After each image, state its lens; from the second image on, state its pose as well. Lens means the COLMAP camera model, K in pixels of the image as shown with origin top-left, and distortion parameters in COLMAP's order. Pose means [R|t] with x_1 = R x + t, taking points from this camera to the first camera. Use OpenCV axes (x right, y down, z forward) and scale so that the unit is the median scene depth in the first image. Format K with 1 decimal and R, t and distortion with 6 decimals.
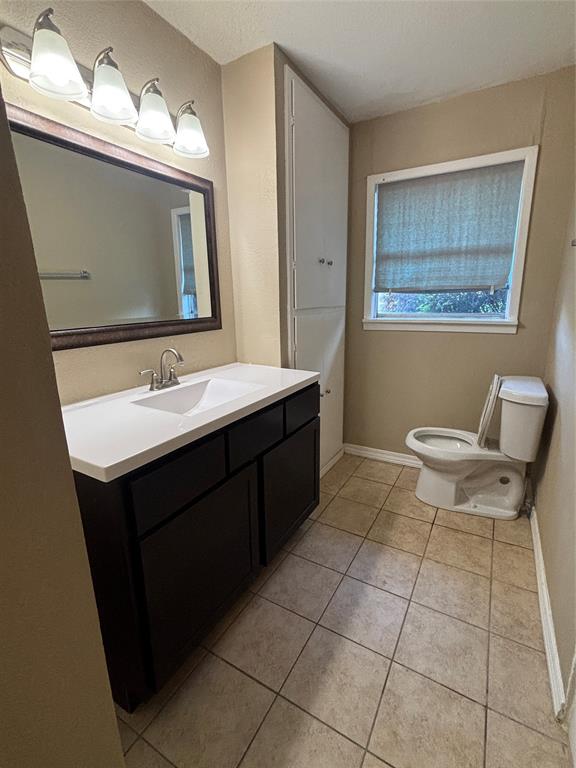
lens RADIAL K [[359.9, 0, 290.7], [0, 359.9, 387.1], [0, 0, 1]] dist [-0.015014, 0.003126]
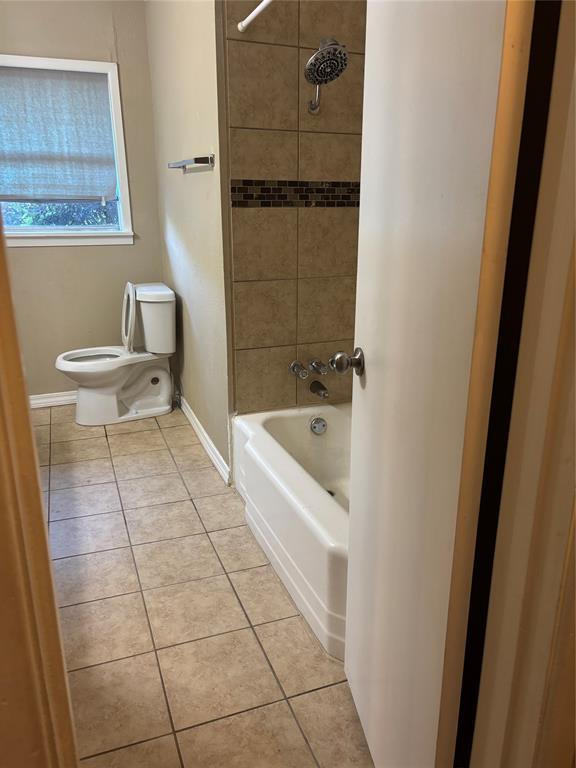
lens RADIAL K [[581.9, 0, 288.9], [0, 581.9, 383.7], [0, 0, 1]] dist [0.052940, -0.014209]
pose [[0.637919, -0.214066, 0.739753, -0.445570], [0.177291, 0.975610, 0.129431, 0.110120], [-0.749418, 0.048585, 0.660312, -0.462960]]
